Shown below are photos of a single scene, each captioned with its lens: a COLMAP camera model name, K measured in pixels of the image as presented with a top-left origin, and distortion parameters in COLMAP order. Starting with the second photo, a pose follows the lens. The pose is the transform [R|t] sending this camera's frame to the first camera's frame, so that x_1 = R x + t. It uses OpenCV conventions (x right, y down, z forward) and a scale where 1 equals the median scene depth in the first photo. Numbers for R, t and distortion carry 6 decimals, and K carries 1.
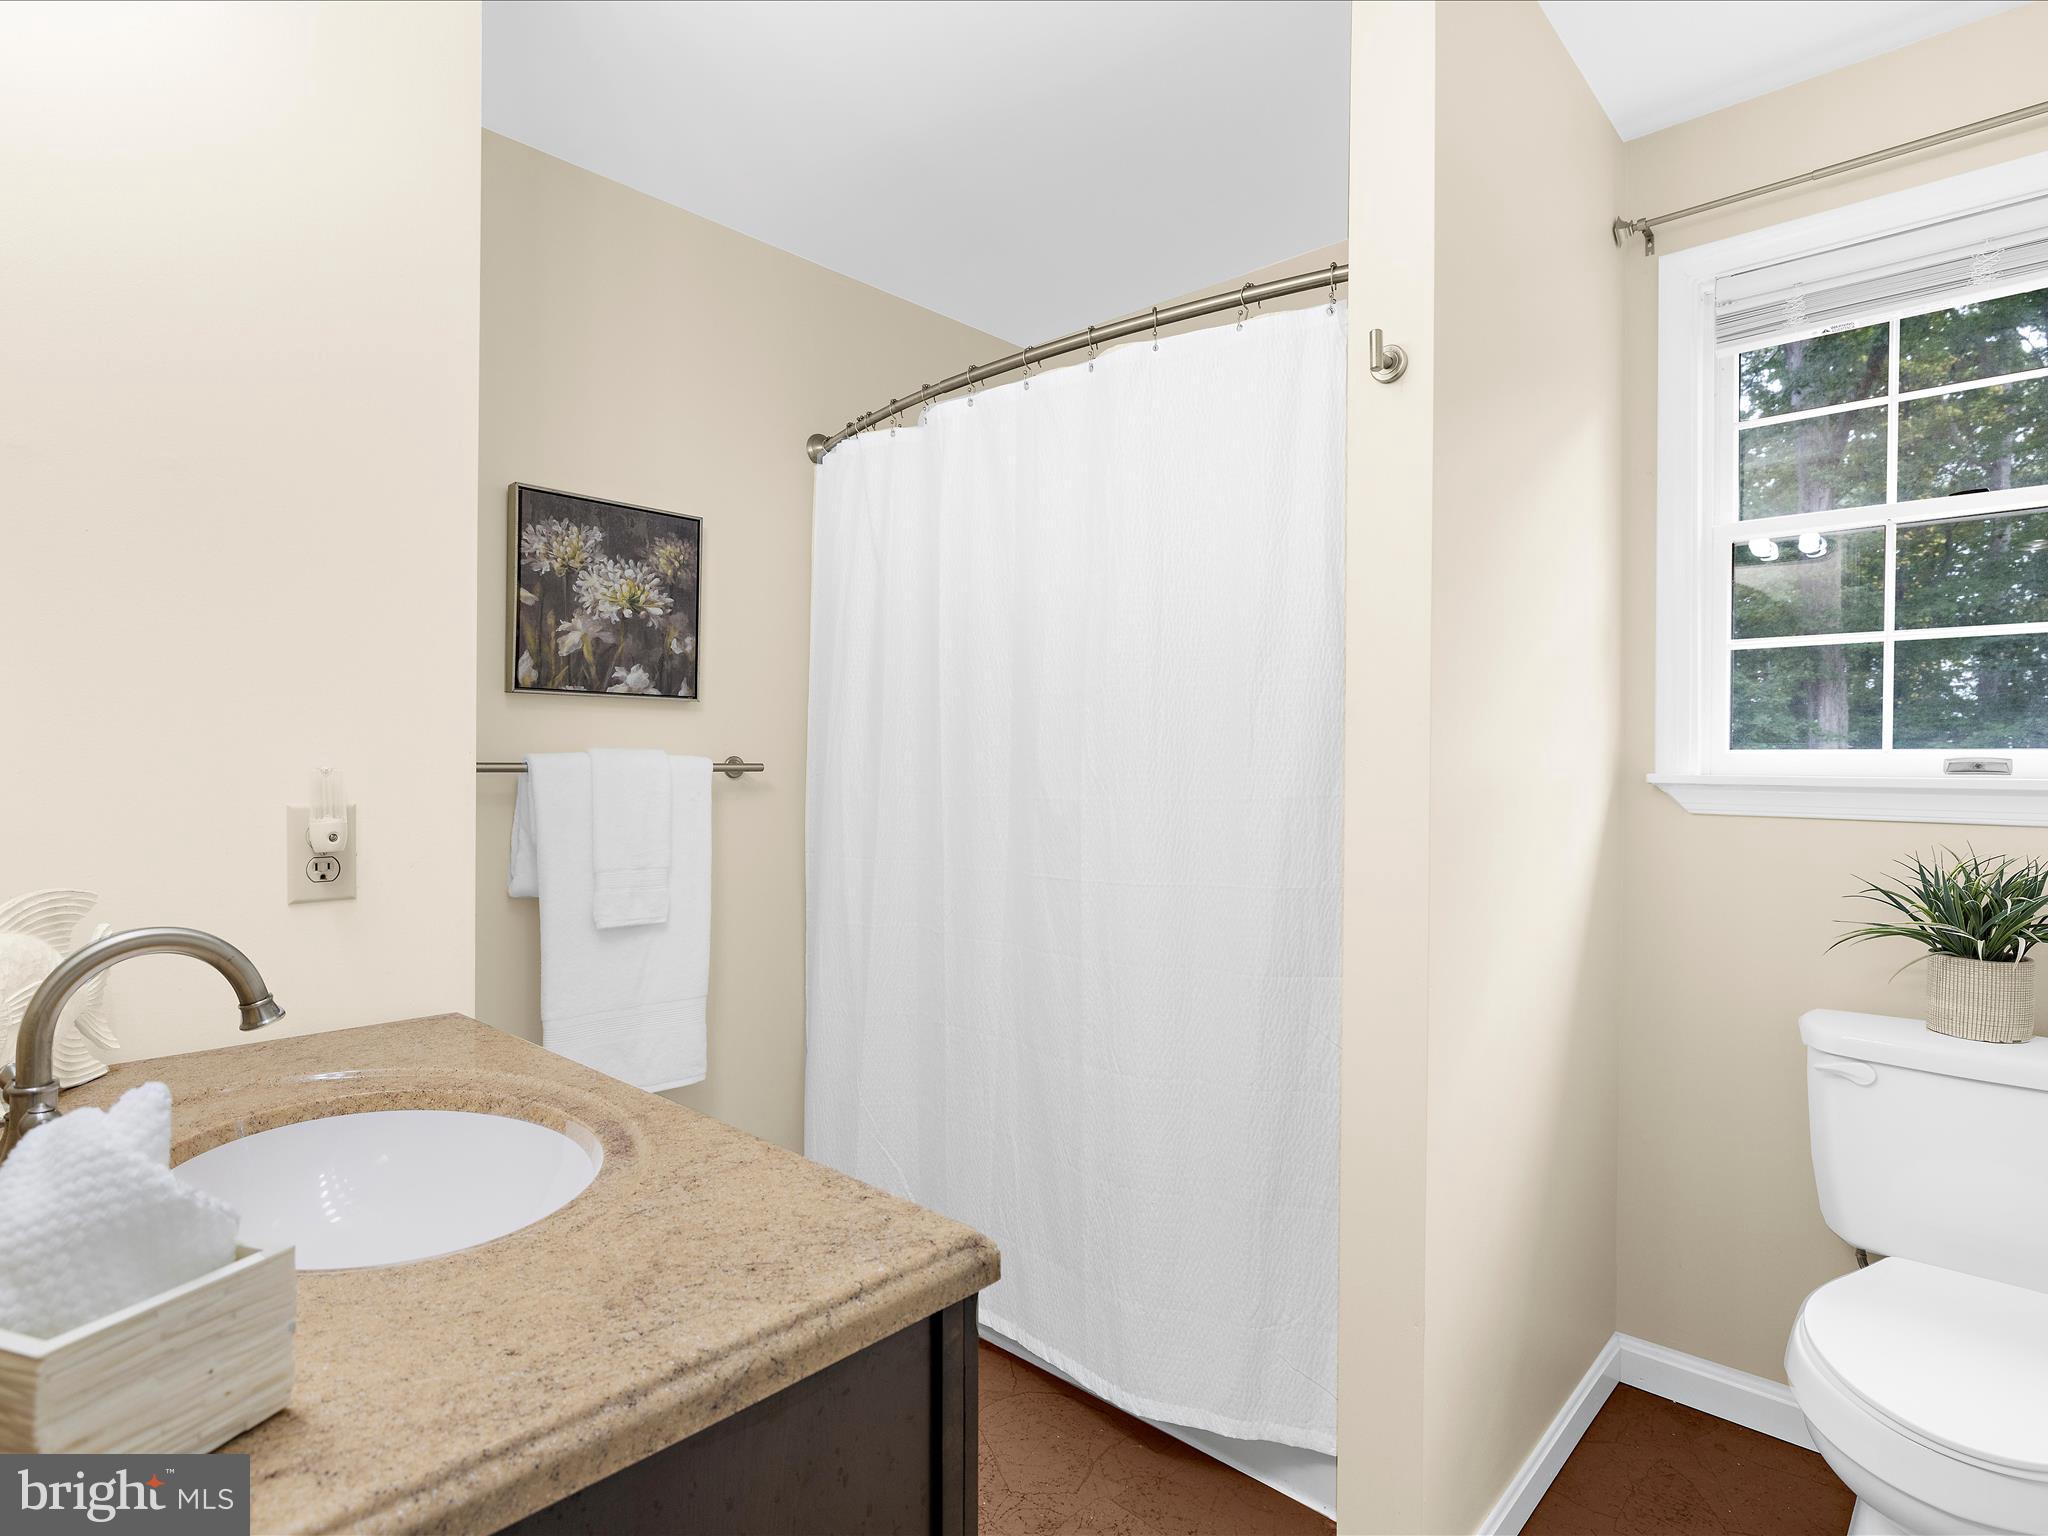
lens RADIAL K [[1097.0, 0, 1012.6], [0, 1097.0, 771.9], [0, 0, 1]] dist [-0.005122, -0.001054]
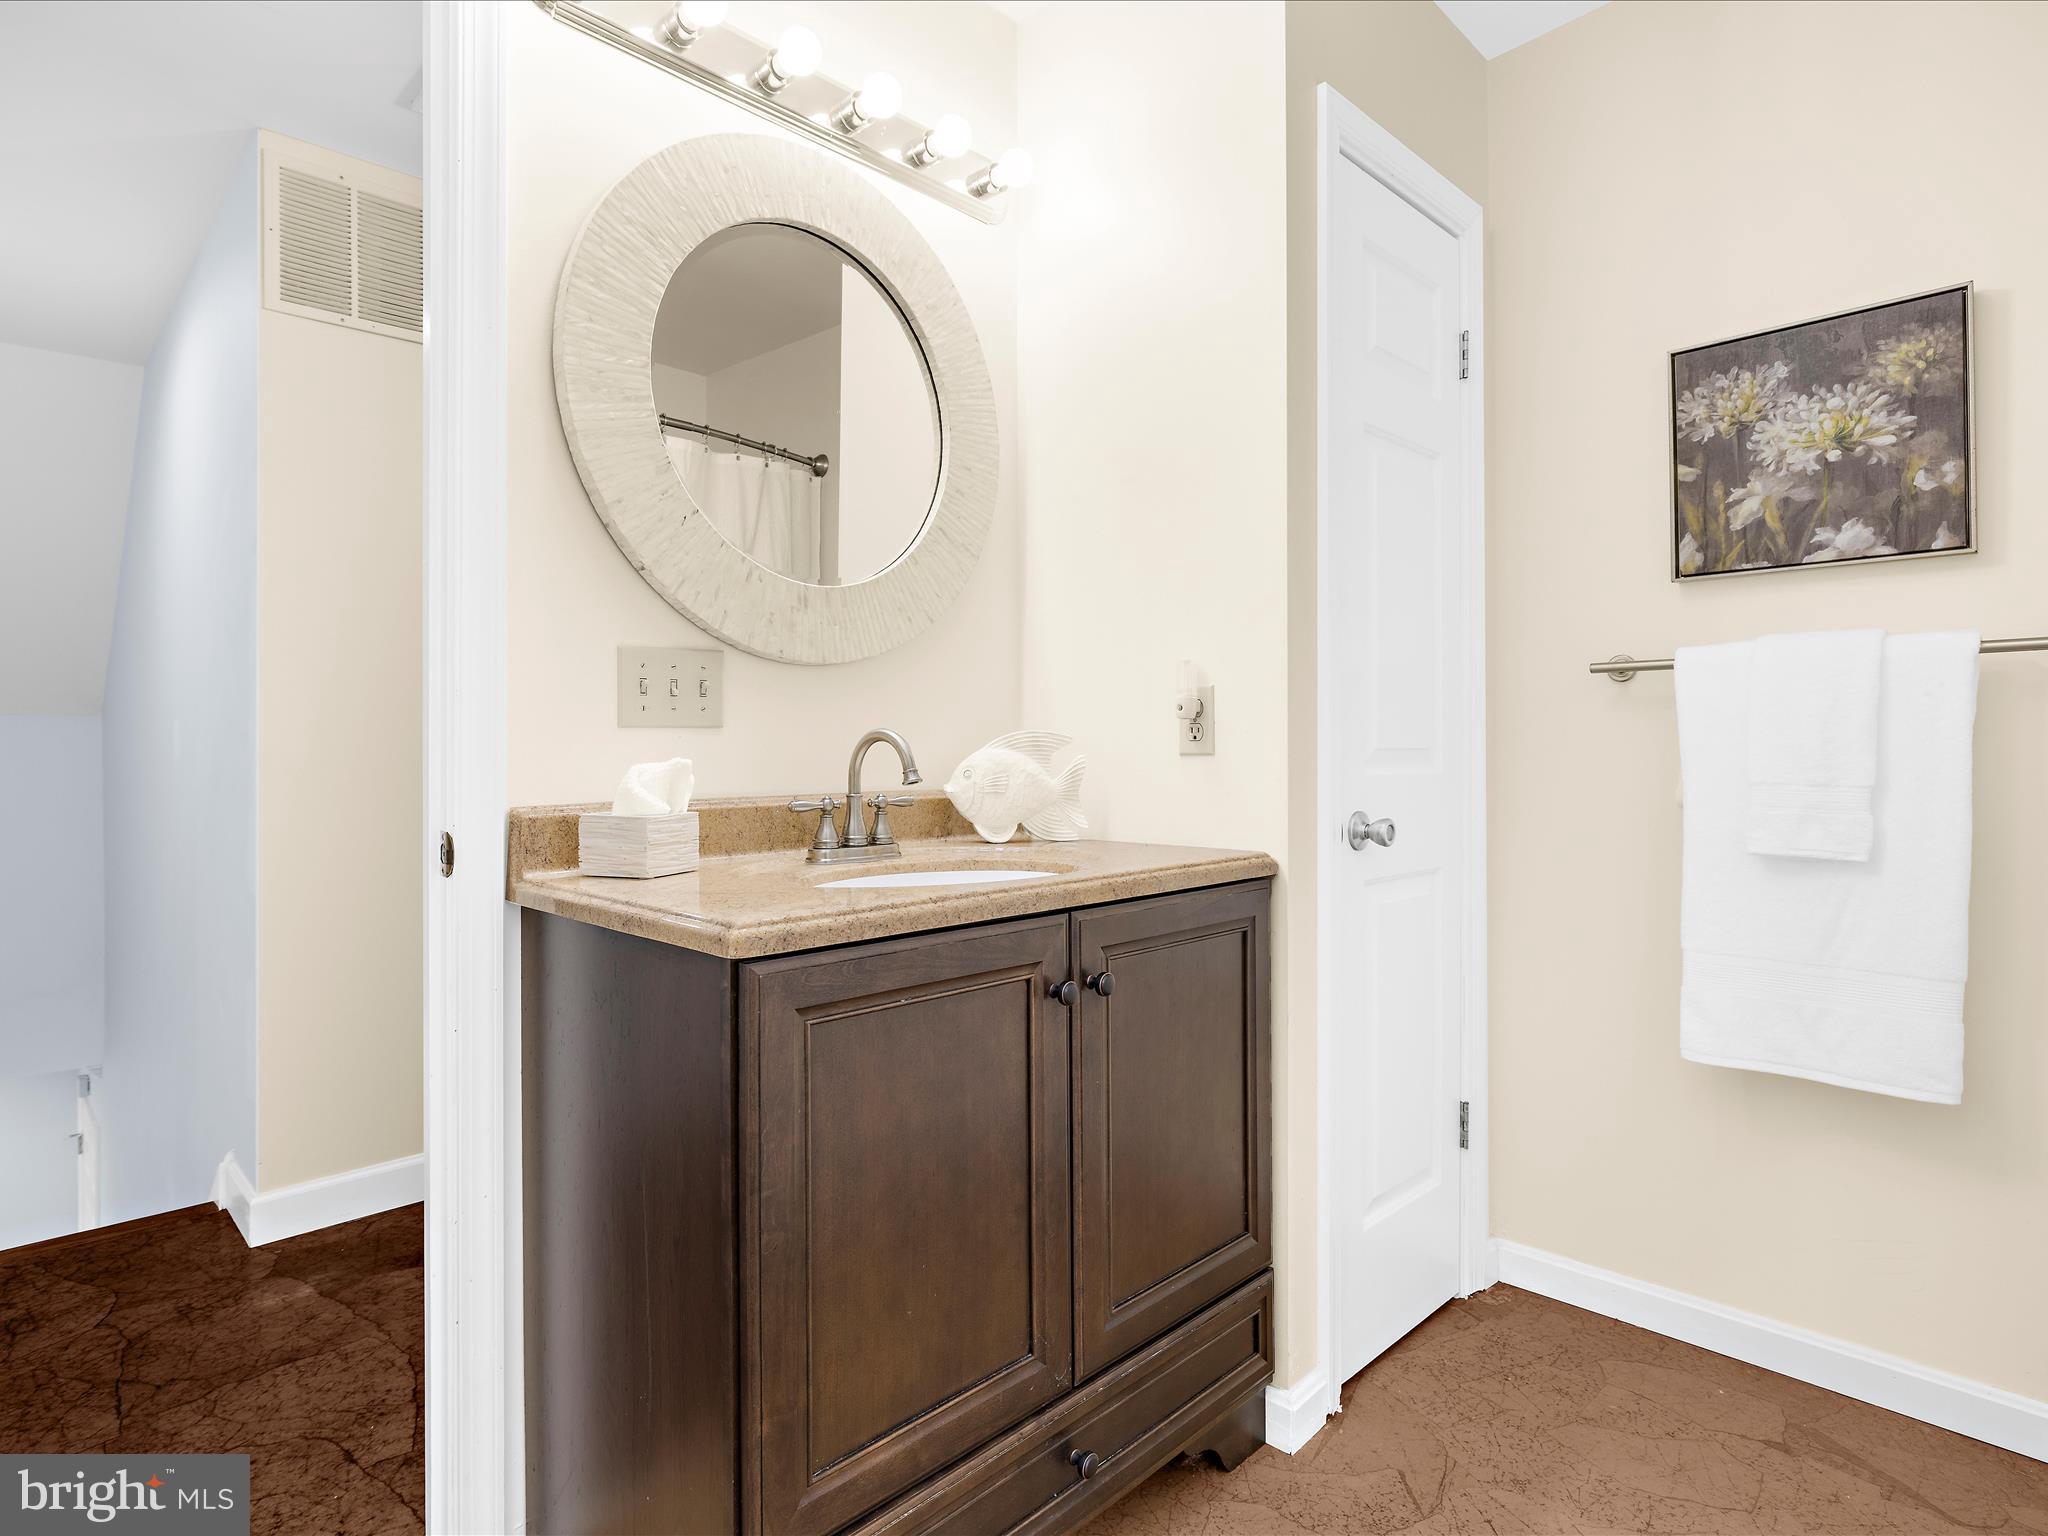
lens RADIAL K [[1097.0, 0, 1012.6], [0, 1097.0, 756.9], [0, 0, 1]] dist [-0.005122, -0.001054]
pose [[-0.046239, 0.001915, -0.998929, 0.450184], [0.000119, 0.999998, 0.001911, 0.066468], [0.998930, -0.000031, -0.046239, 0.467491]]
